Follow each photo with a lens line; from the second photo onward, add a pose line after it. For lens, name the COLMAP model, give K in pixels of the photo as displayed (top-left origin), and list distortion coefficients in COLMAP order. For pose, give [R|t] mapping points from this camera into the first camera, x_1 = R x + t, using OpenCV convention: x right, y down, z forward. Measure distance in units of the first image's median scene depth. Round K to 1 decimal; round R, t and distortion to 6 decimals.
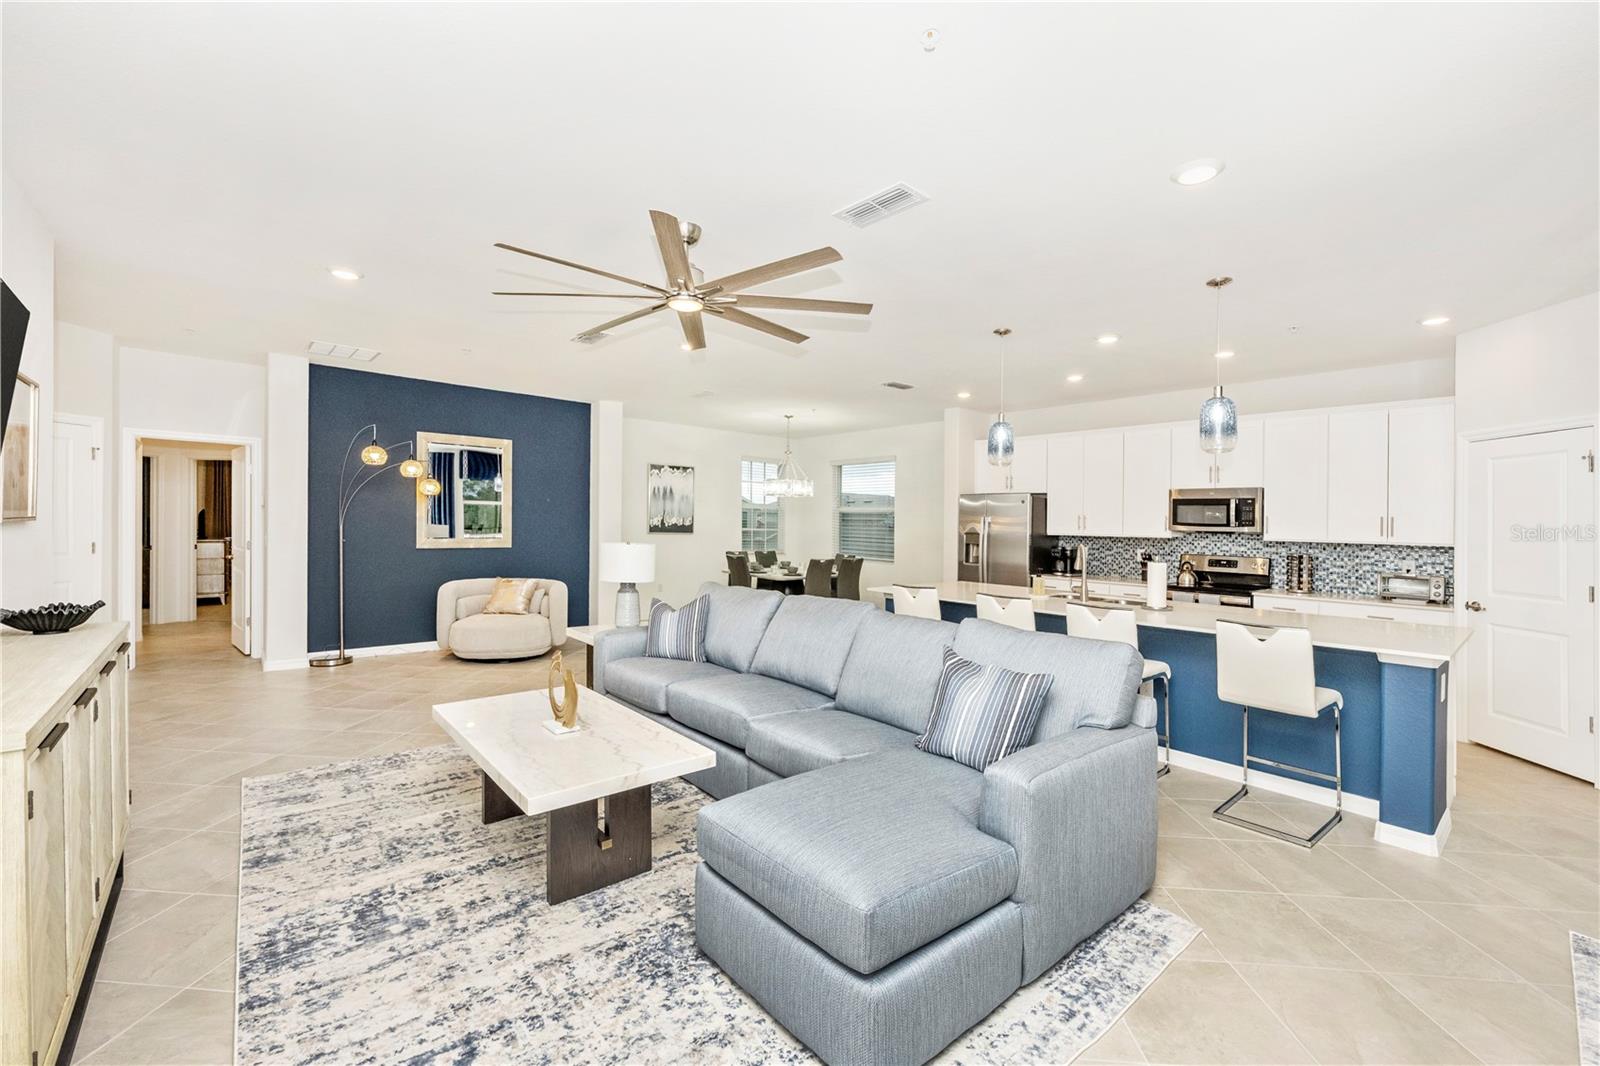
lens RADIAL K [[668.2, 0, 800.0], [0, 668.2, 533.0], [0, 0, 1]] dist [-0.001522, -0.000129]
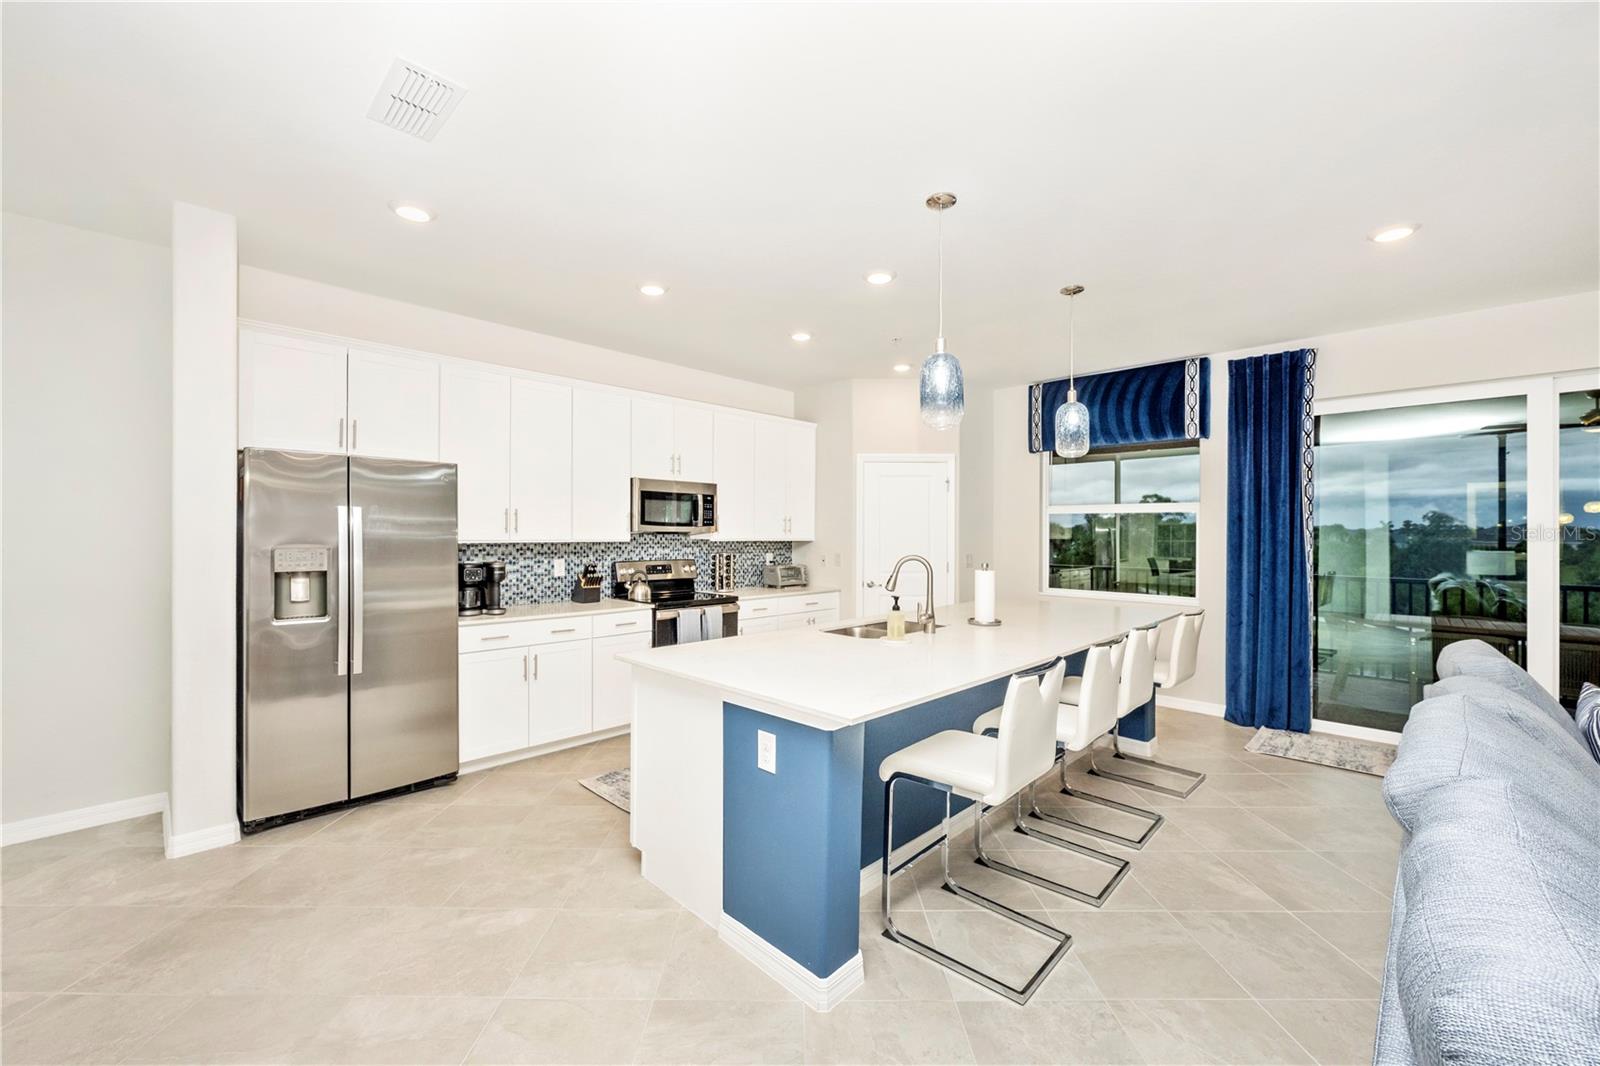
lens RADIAL K [[642.2, 0, 802.5], [0, 642.2, 526.4], [0, 0, 1]] dist [-0.003007, -0.000157]
pose [[-0.073102, -0.010488, 0.997269, -0.190703], [0.010167, 0.999885, 0.011261, -0.016337], [-0.997273, 0.010962, -0.072987, 0.877889]]
